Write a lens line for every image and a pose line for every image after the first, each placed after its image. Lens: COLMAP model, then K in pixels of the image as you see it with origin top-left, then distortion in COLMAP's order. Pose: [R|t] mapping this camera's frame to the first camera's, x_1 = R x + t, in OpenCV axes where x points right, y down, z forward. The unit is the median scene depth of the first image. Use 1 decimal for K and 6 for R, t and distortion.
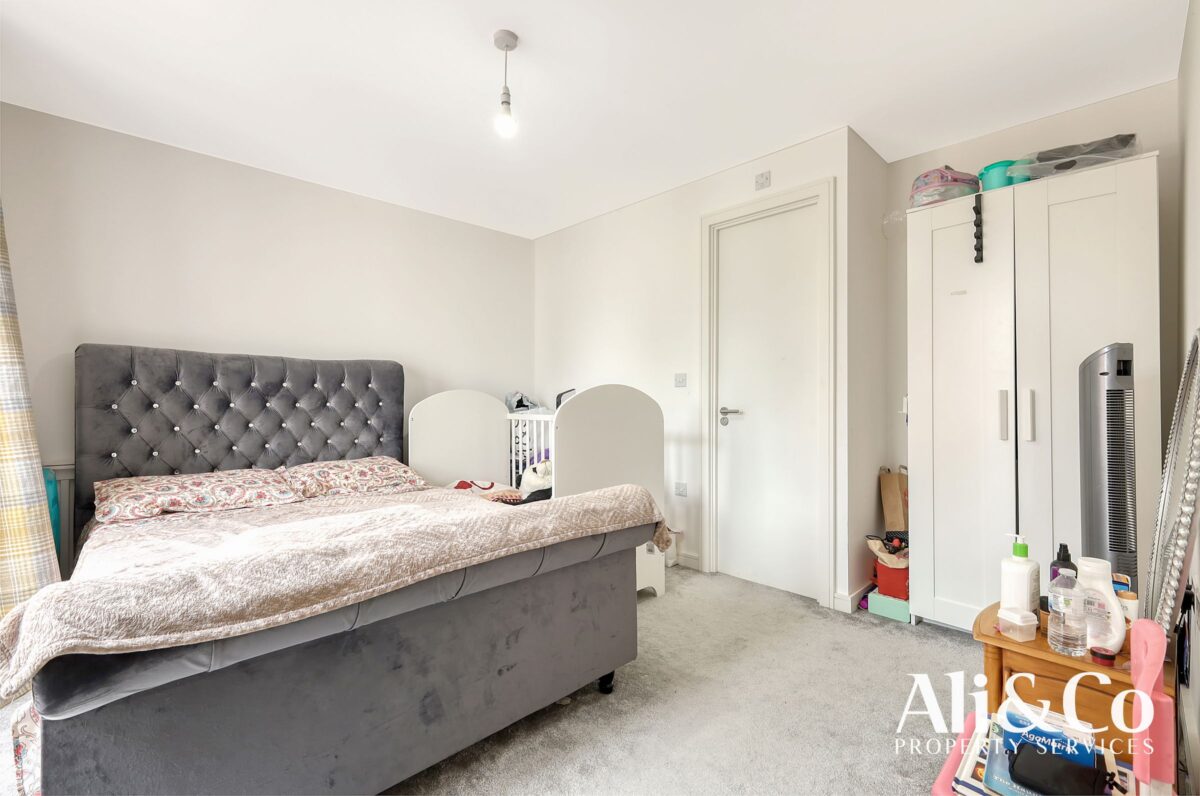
lens RADIAL K [[532.2, 0, 603.4], [0, 532.2, 399.2], [0, 0, 1]] dist [0.006522, 0.000674]
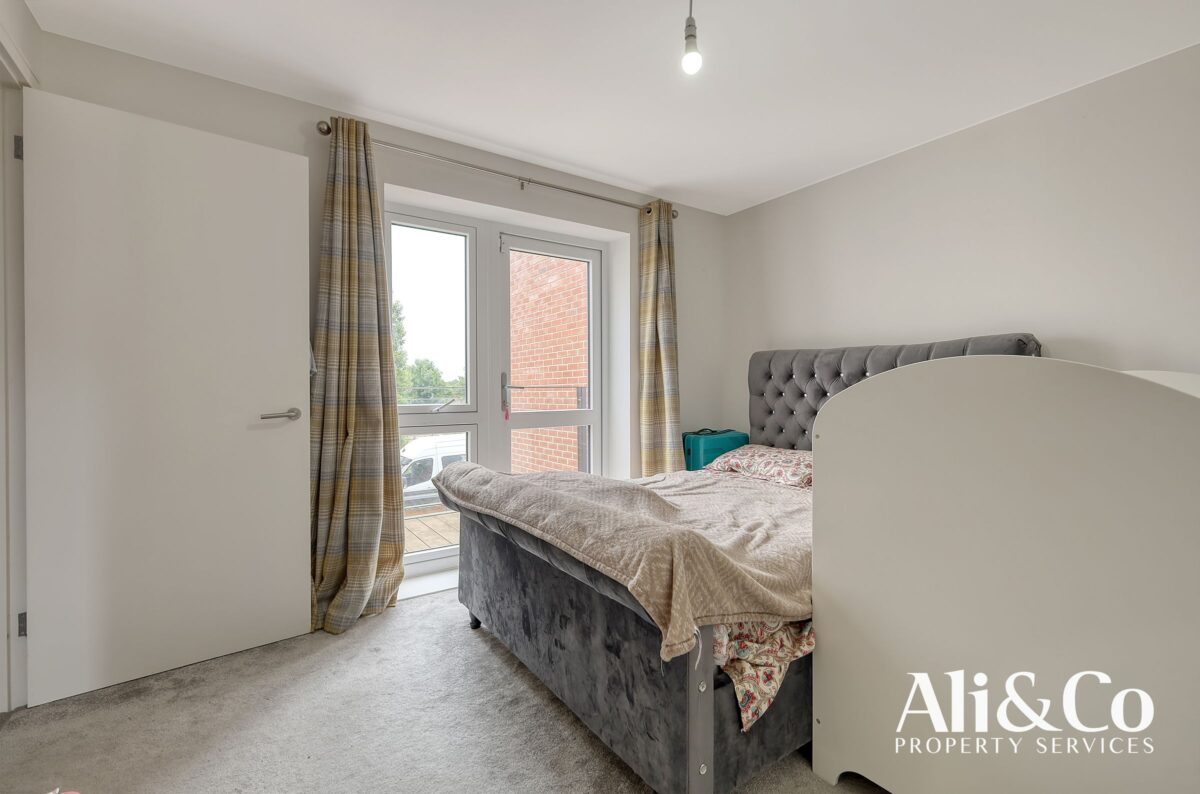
lens RADIAL K [[532.2, 0, 603.3], [0, 532.2, 388.6], [0, 0, 1]] dist [0.006522, 0.000674]
pose [[-0.167954, 0.006752, -0.985772, 0.555953], [0.006053, 0.999965, 0.005818, -0.012183], [0.985776, -0.004989, -0.167989, 0.818230]]
